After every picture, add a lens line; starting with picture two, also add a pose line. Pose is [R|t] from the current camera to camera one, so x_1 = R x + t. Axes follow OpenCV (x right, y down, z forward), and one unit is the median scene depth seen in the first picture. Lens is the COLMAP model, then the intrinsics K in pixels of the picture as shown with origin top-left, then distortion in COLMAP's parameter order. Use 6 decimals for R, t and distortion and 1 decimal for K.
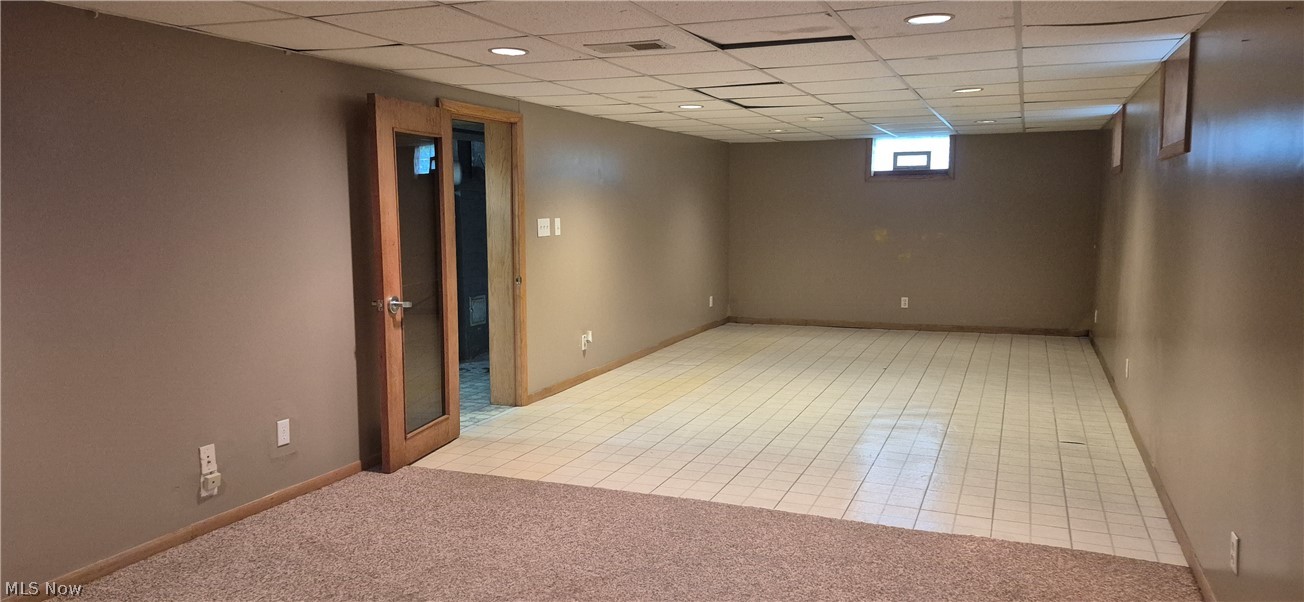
lens RADIAL K [[898.2, 0, 652.0], [0, 898.2, 301.0], [0, 0, 1]] dist [0.053681, -0.065689]
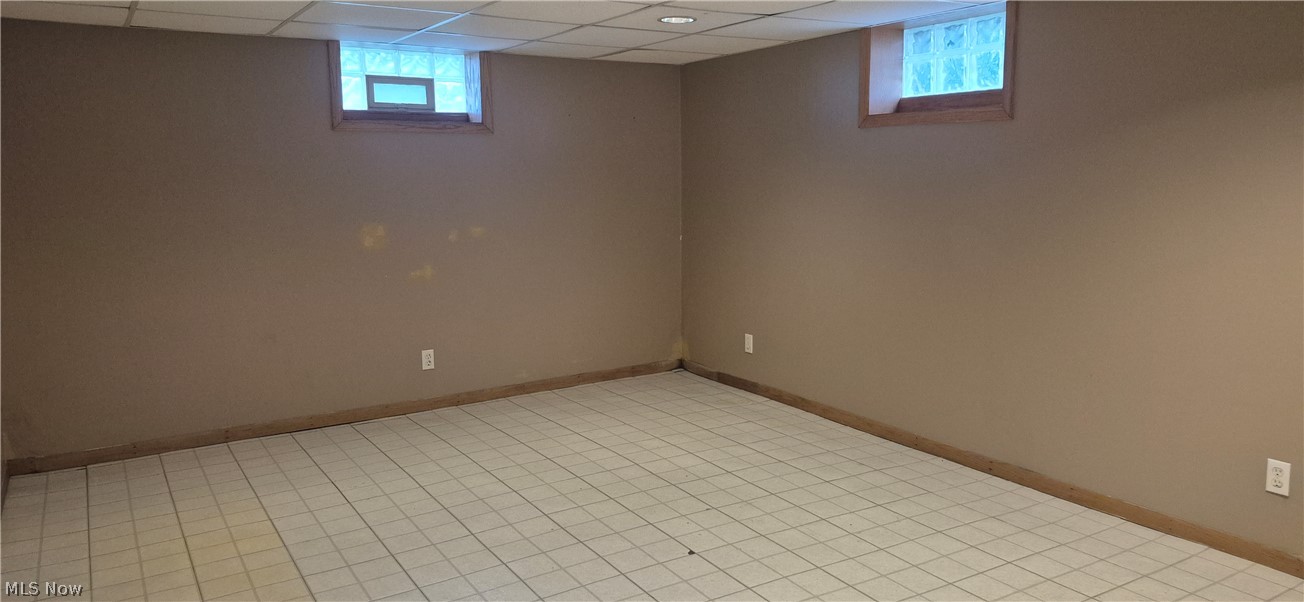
lens RADIAL K [[898.2, 0, 652.0], [0, 898.2, 301.0], [0, 0, 1]] dist [0.053681, -0.065689]
pose [[0.587659, -0.116289, 0.800709, -0.068591], [0.089190, 0.992897, 0.078742, -0.063086], [-0.804178, 0.025141, 0.593856, 0.569633]]
